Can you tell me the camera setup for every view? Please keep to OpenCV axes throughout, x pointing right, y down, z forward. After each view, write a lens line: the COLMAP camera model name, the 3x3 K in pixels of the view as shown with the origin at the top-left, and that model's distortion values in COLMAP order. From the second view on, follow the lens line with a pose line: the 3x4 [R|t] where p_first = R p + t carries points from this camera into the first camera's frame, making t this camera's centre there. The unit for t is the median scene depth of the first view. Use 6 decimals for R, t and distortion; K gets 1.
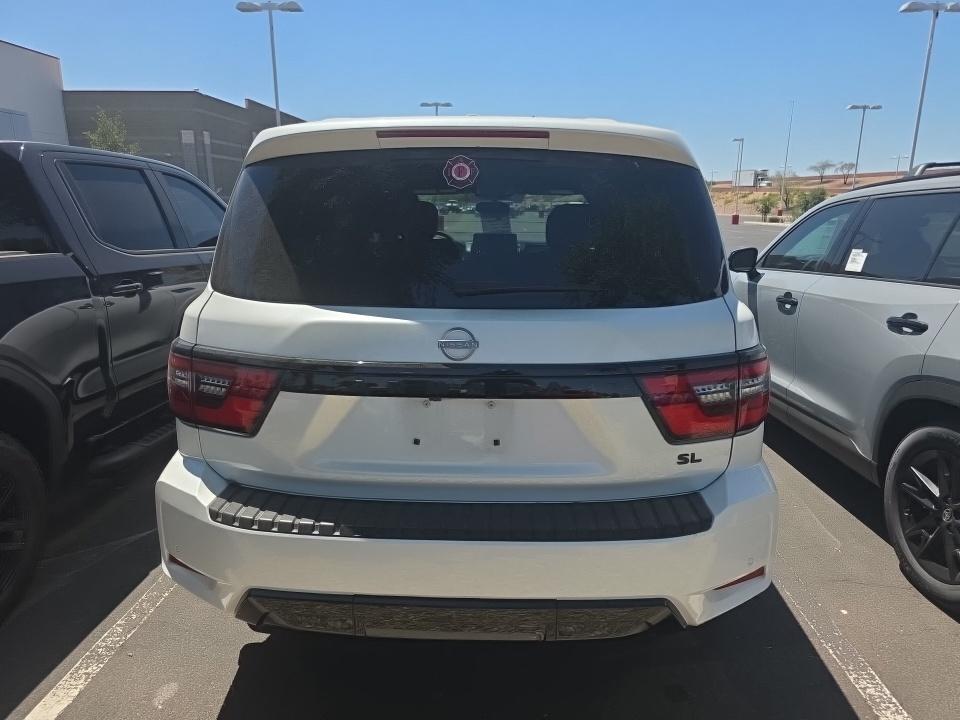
lens RADIAL K [[668.7, 0, 470.6], [0, 668.7, 360.6], [0, 0, 1]] dist [0.073750, -0.054539]
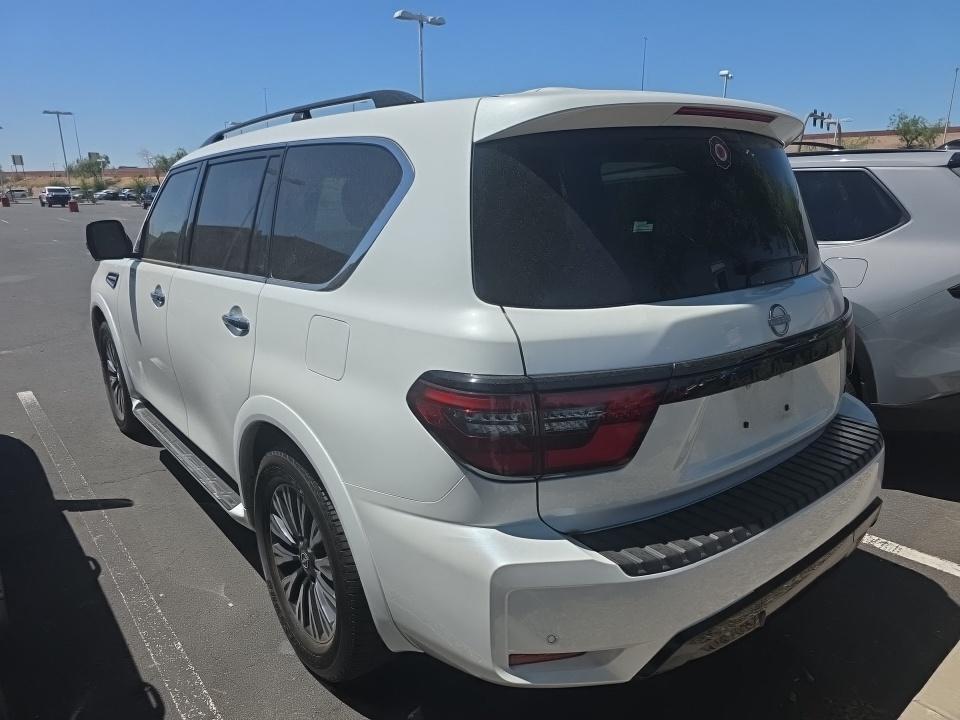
lens RADIAL K [[668.7, 0, 470.6], [0, 668.7, 360.6], [0, 0, 1]] dist [0.073750, -0.054539]
pose [[0.750885, -0.178389, 0.635884, -0.995196], [0.161404, 0.983201, 0.085231, -0.122871], [-0.640406, 0.038636, 0.767064, 0.477887]]
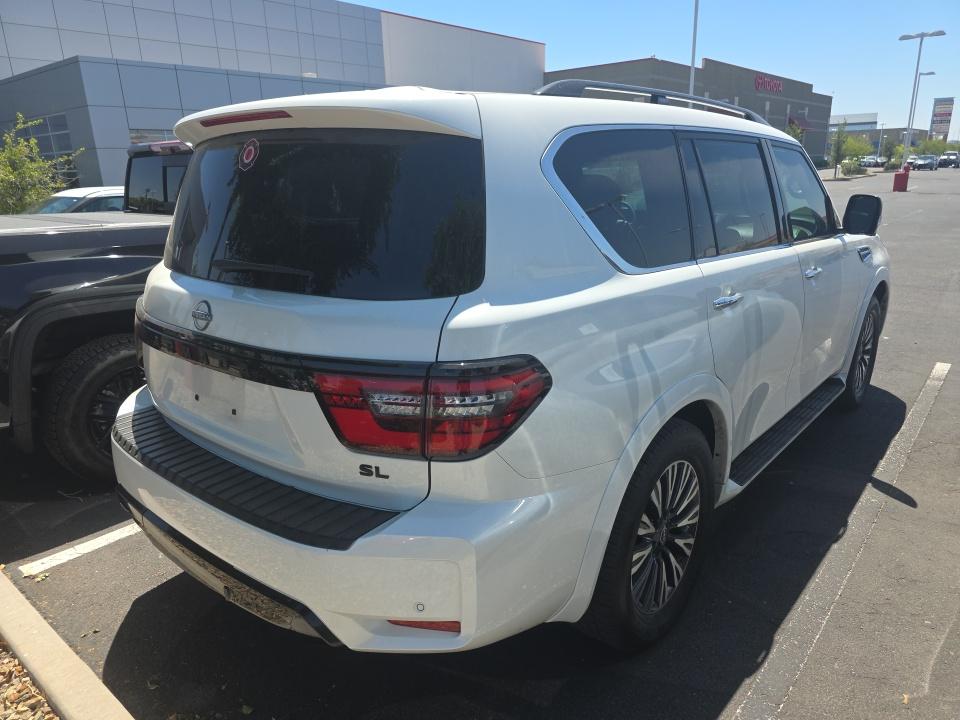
lens RADIAL K [[668.7, 0, 470.6], [0, 668.7, 360.6], [0, 0, 1]] dist [0.073750, -0.054539]
pose [[0.785187, 0.150000, -0.600817, 0.946301], [-0.119205, 0.988686, 0.091051, -0.099185], [0.607677, 0.000129, 0.794184, 0.365661]]
